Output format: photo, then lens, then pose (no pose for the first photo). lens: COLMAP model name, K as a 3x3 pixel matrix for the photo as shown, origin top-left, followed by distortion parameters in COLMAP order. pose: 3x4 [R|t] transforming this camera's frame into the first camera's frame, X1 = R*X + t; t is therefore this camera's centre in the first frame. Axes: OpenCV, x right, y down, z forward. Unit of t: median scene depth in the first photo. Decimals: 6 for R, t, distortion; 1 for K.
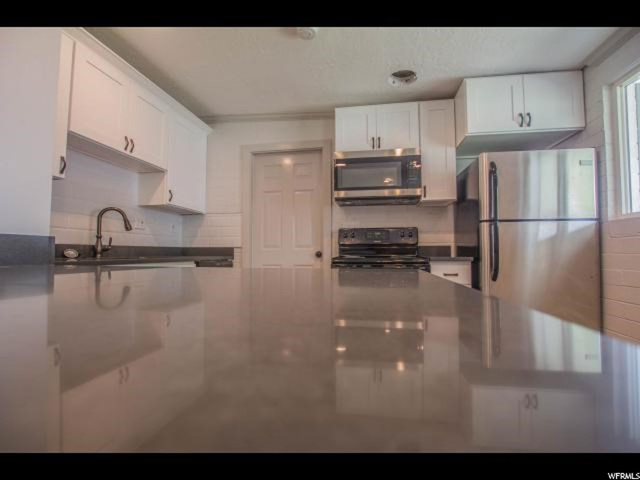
lens RADIAL K [[296.7, 0, 319.5], [0, 296.7, 242.7], [0, 0, 1]] dist [-0.022775, 0.000610]
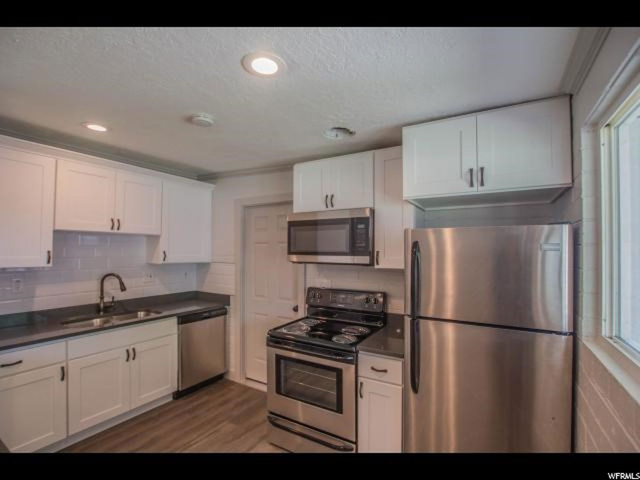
lens RADIAL K [[296.2, 0, 319.4], [0, 296.2, 246.5], [0, 0, 1]] dist [-0.026848, 0.000428]
pose [[0.930666, 0.000804, -0.365870, 0.516812], [0.006608, 0.999797, 0.019008, -0.225429], [0.365811, -0.020108, 0.930472, 0.147585]]
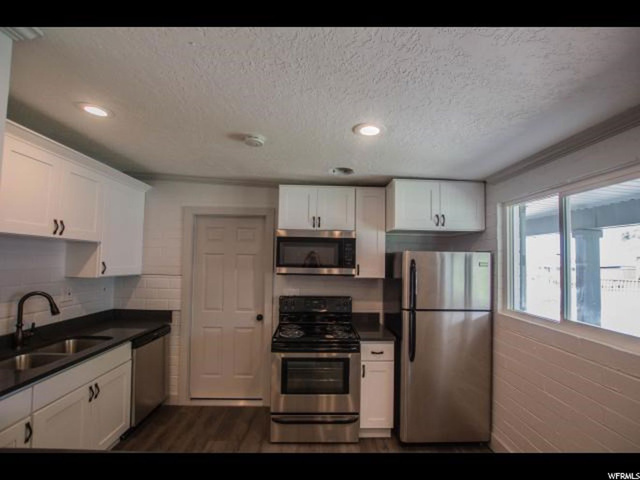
lens RADIAL K [[296.2, 0, 319.4], [0, 296.2, 246.5], [0, 0, 1]] dist [-0.026848, 0.000428]
pose [[0.980782, 0.027147, 0.193207, -0.004728], [-0.025179, 0.999603, -0.012634, -0.245351], [-0.193473, 0.007526, 0.981077, -0.065635]]
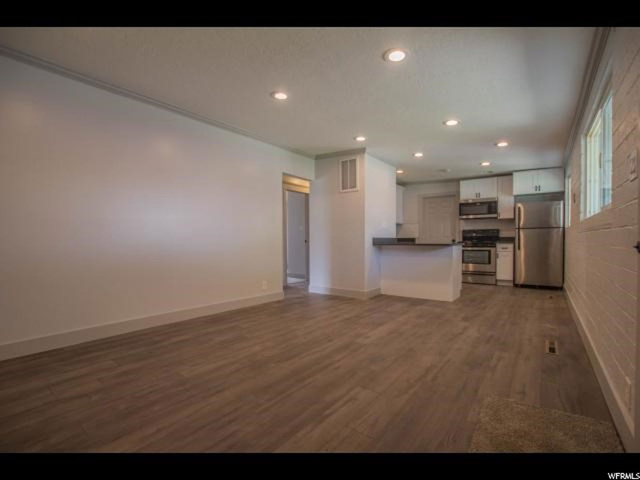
lens RADIAL K [[296.2, 0, 319.4], [0, 296.2, 246.5], [0, 0, 1]] dist [-0.026848, 0.000428]
pose [[0.891980, 0.005262, -0.452044, 0.125923], [0.019791, 0.998519, 0.050674, -0.064507], [0.451641, -0.054146, 0.890555, -1.874091]]
